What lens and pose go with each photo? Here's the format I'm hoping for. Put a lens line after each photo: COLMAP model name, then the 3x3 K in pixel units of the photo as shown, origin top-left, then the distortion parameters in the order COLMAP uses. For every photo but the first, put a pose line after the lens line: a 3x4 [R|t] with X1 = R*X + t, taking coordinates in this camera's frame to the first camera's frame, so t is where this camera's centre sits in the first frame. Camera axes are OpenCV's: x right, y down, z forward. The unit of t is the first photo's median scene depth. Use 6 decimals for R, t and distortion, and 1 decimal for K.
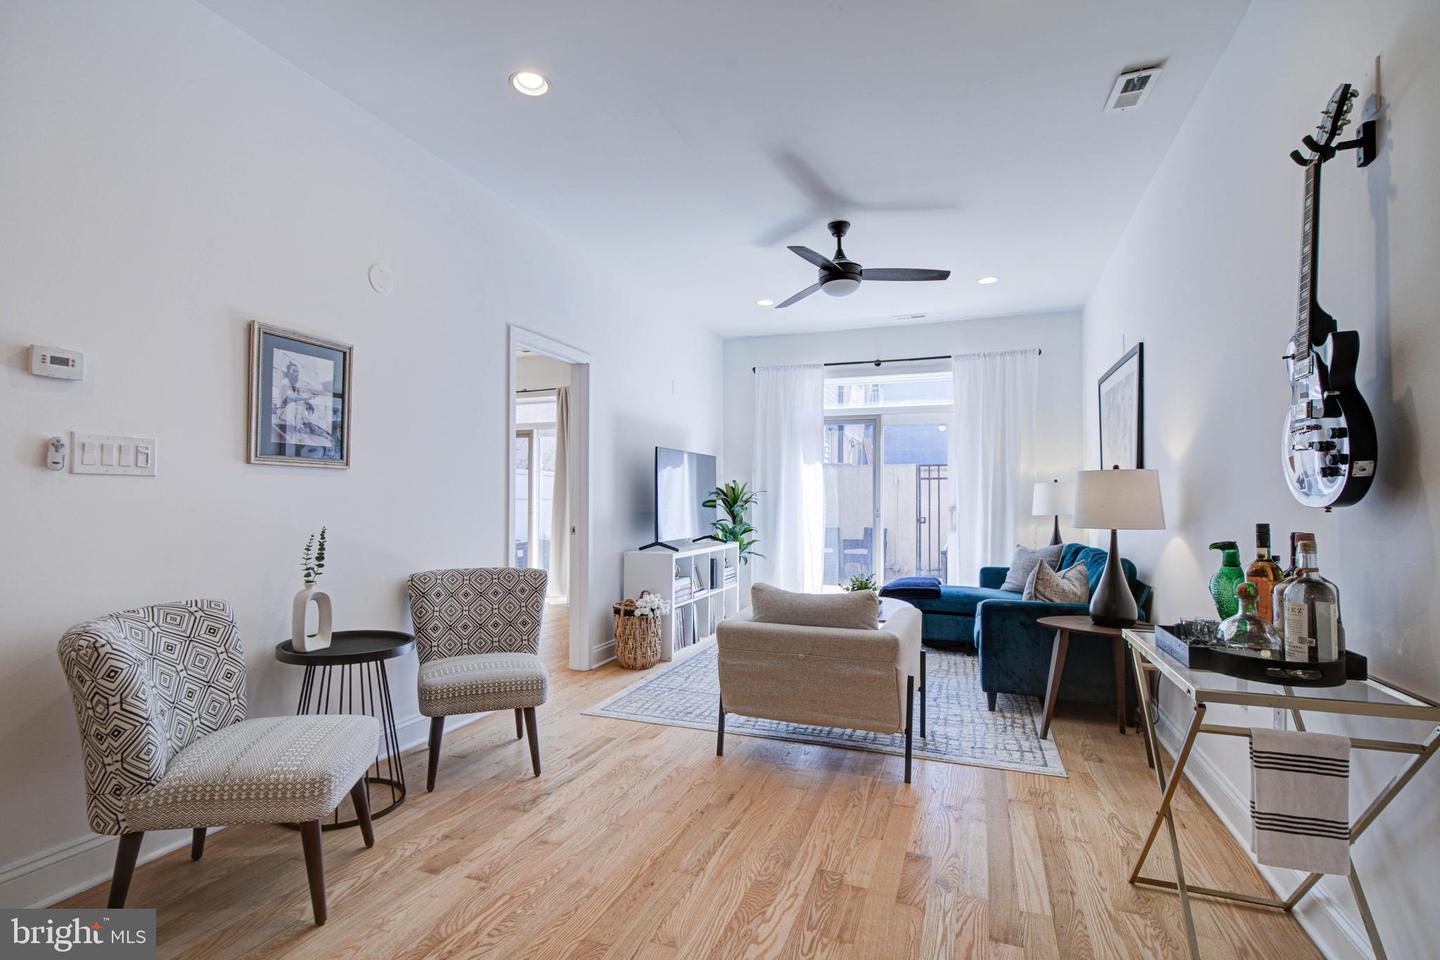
lens RADIAL K [[682.6, 0, 722.6], [0, 682.6, 493.1], [0, 0, 1]] dist [-0.001199, 0.000043]
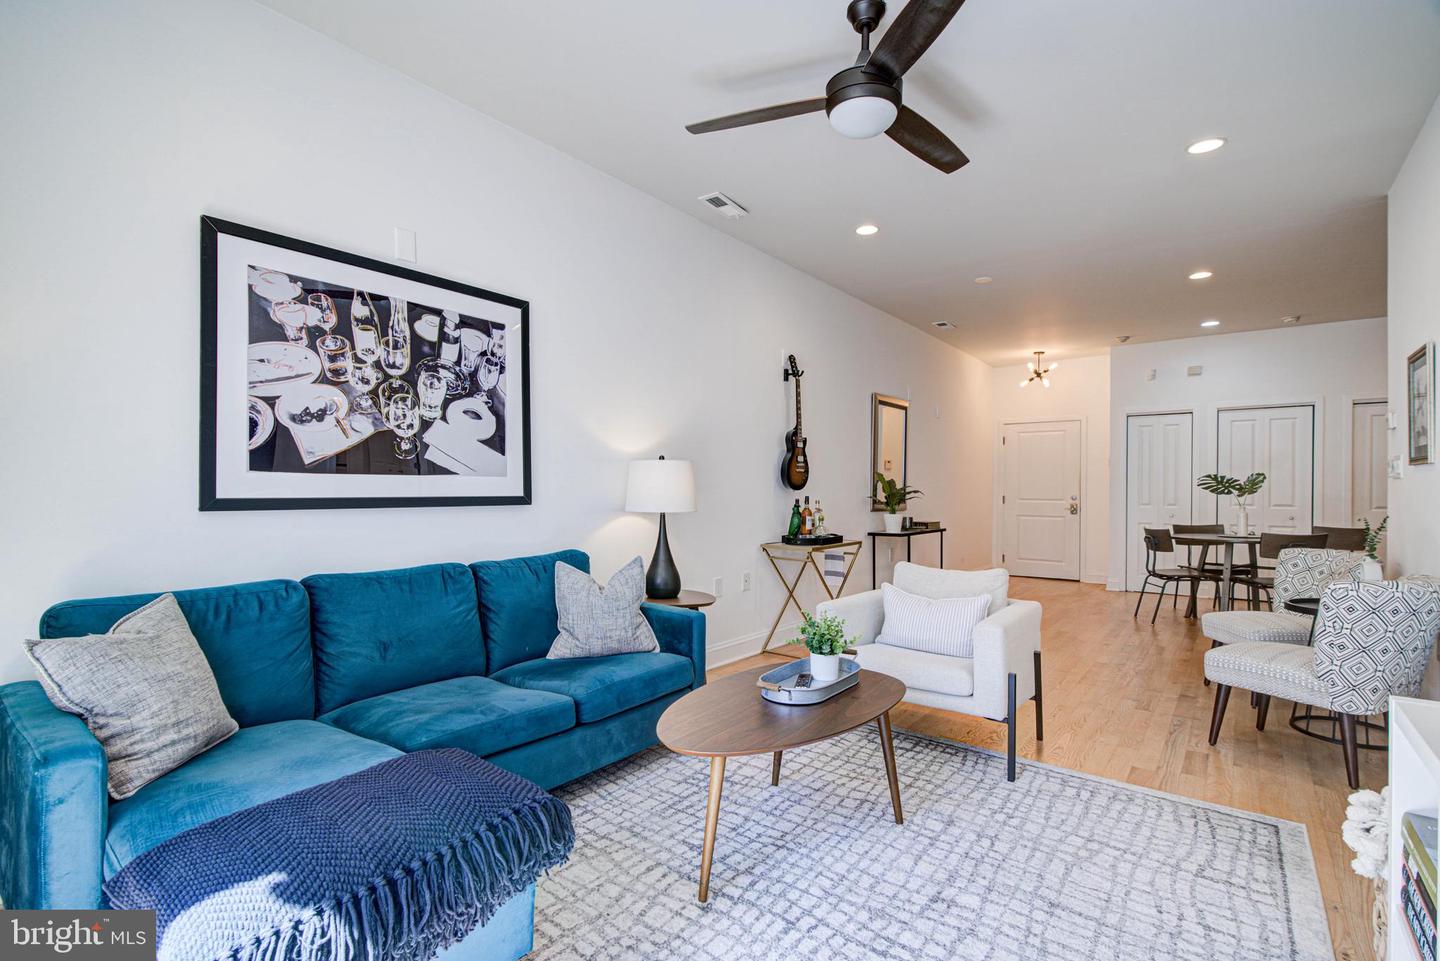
lens RADIAL K [[667.6, 0, 714.3], [0, 667.6, 493.7], [0, 0, 1]] dist [-0.002198, -0.000046]
pose [[-0.949596, -0.011831, 0.313253, 0.092805], [-0.012201, 0.999925, 0.000777, 0.013073], [-0.313239, -0.003084, -0.949669, 1.295261]]
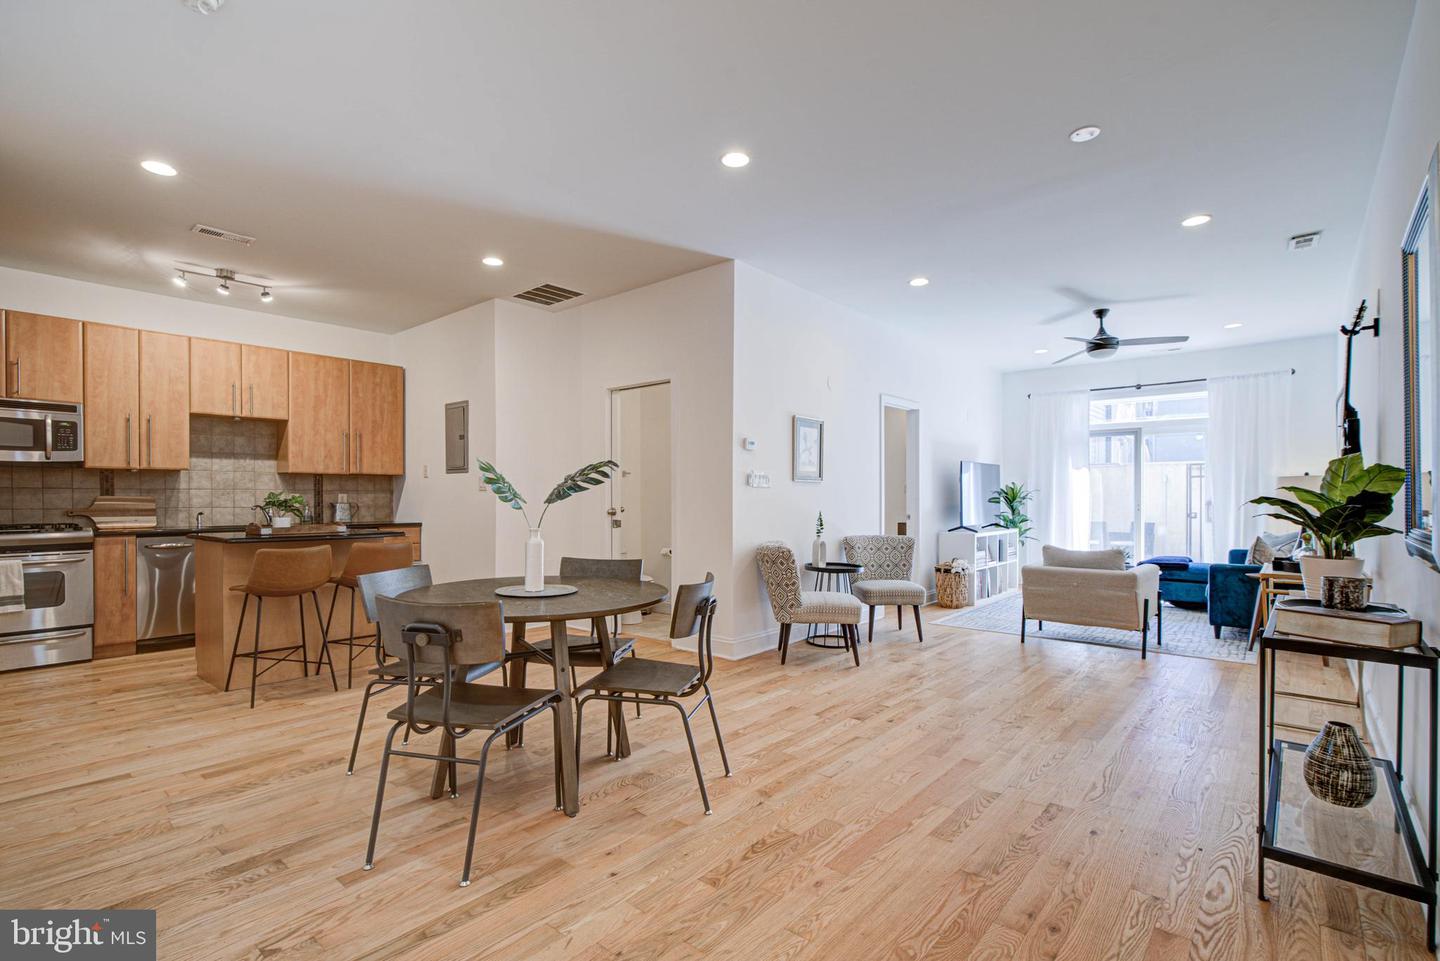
lens RADIAL K [[672.7, 0, 721.8], [0, 672.7, 500.2], [0, 0, 1]] dist [-0.003785, 0.000311]
pose [[0.937948, -0.002845, -0.346764, -0.080098], [0.007258, 0.999908, 0.011429, -0.004112], [0.346700, -0.013237, 0.937883, -0.542856]]
